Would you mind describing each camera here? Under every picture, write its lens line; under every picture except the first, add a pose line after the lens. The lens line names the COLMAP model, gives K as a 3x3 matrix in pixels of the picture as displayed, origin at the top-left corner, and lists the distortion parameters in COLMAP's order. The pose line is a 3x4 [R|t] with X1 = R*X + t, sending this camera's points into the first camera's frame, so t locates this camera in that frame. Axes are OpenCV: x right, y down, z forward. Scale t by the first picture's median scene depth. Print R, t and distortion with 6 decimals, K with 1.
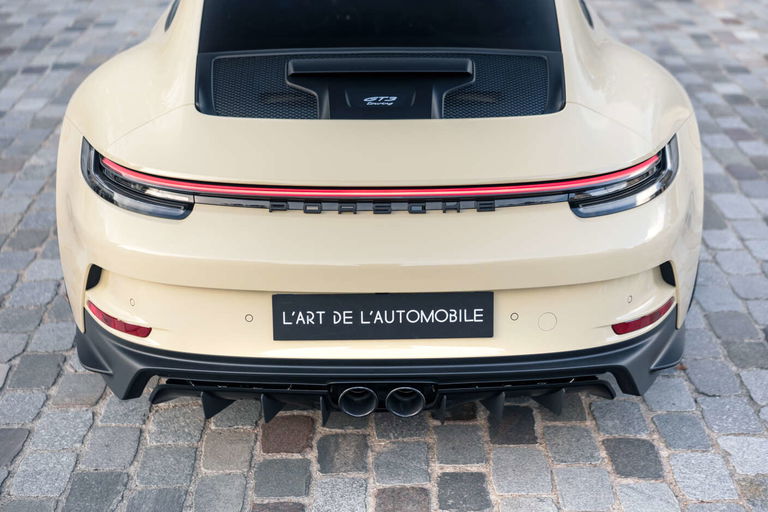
lens RADIAL K [[1209.6, 0, 384.4], [0, 1209.6, 255.9], [0, 0, 1]] dist [0.010348, 0.000000]
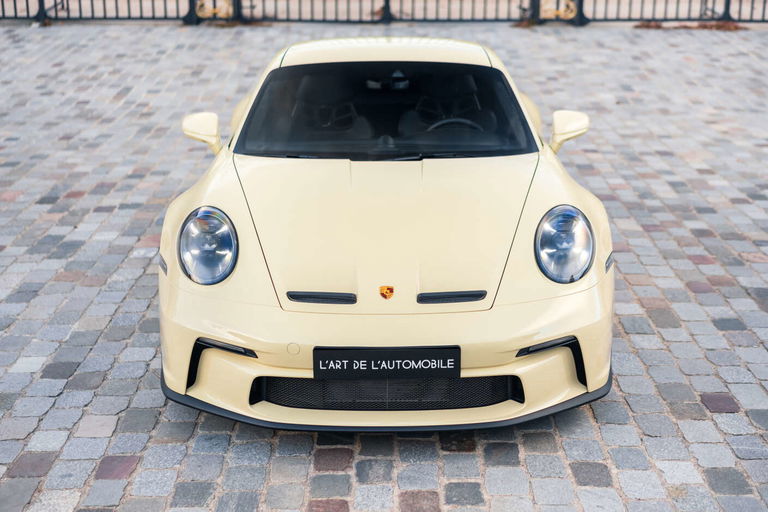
lens RADIAL K [[1209.6, 0, 384.0], [0, 1209.6, 256.1], [0, 0, 1]] dist [0.010348, 0.000000]
pose [[0.999908, 0.003078, -0.013187, -0.006372], [-0.004764, 0.991528, -0.129808, 0.086448], [0.012675, 0.129859, 0.991452, -0.310486]]
